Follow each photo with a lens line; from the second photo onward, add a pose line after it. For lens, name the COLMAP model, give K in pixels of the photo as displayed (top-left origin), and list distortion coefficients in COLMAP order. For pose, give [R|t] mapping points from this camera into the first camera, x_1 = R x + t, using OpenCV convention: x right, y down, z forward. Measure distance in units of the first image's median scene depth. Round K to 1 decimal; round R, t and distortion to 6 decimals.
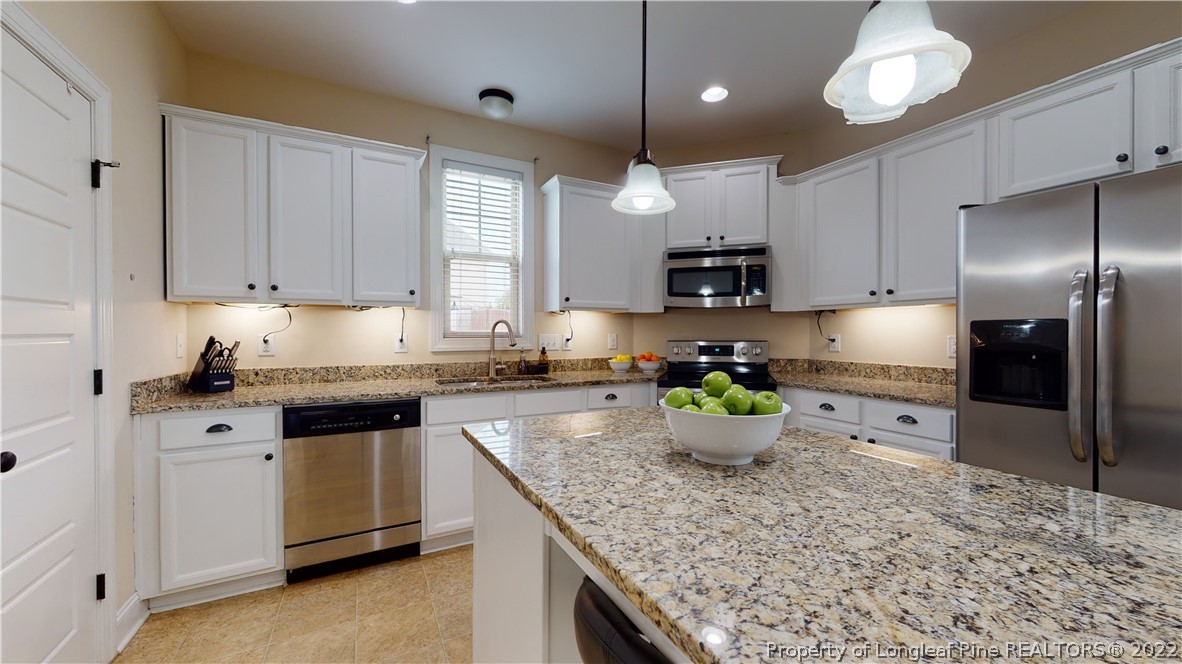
lens RADIAL K [[435.5, 0, 588.3], [0, 435.5, 333.0], [0, 0, 1]] dist [-0.003138, -0.000012]
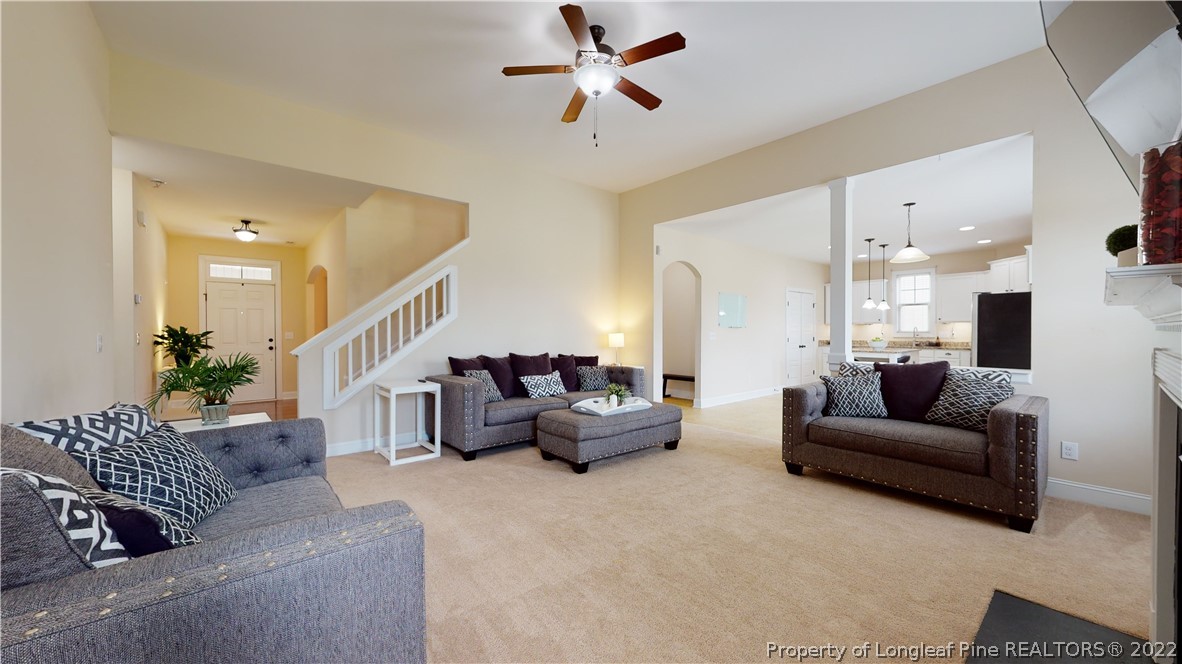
lens RADIAL K [[435.5, 0, 588.3], [0, 435.5, 334.0], [0, 0, 1]] dist [-0.003138, -0.000012]
pose [[0.225114, 0.007373, -0.974304, 2.276396], [-0.004197, 0.999969, 0.006598, 0.008317], [0.974323, 0.002604, 0.225138, -1.904080]]
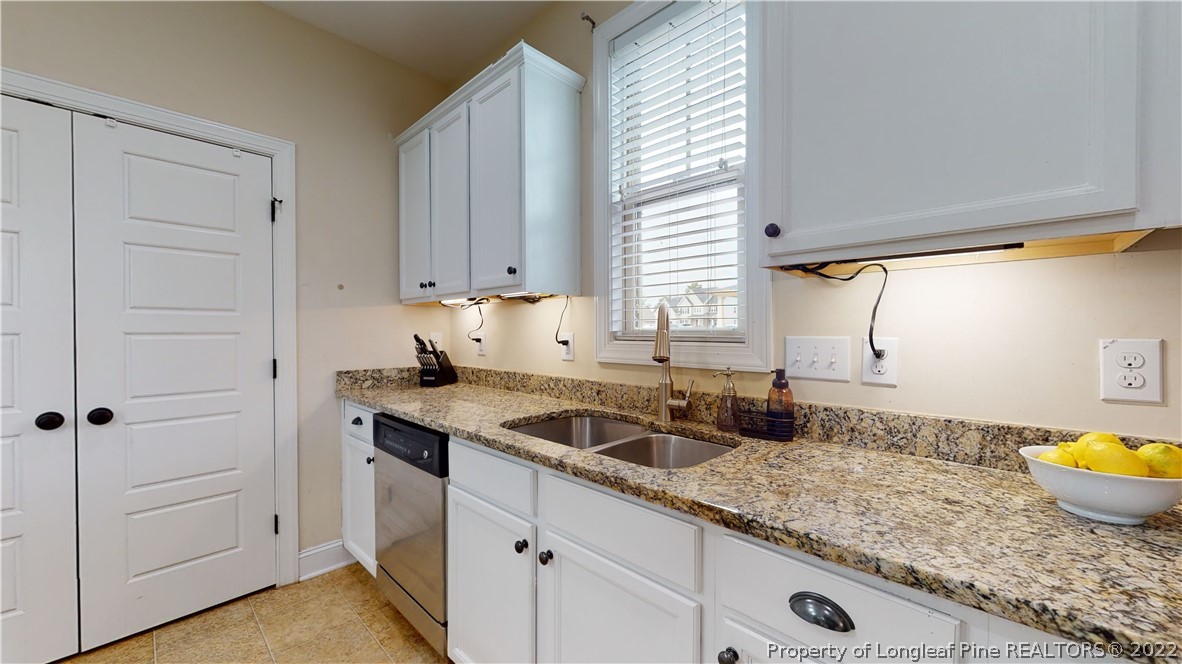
lens RADIAL K [[435.5, 0, 583.2], [0, 435.5, 333.4], [0, 0, 1]] dist [-0.003138, -0.000012]
pose [[0.315589, 0.003461, -0.948890, 0.234507], [-0.000843, 0.999994, 0.003367, 0.000153], [0.948896, -0.000263, 0.315590, 0.815587]]
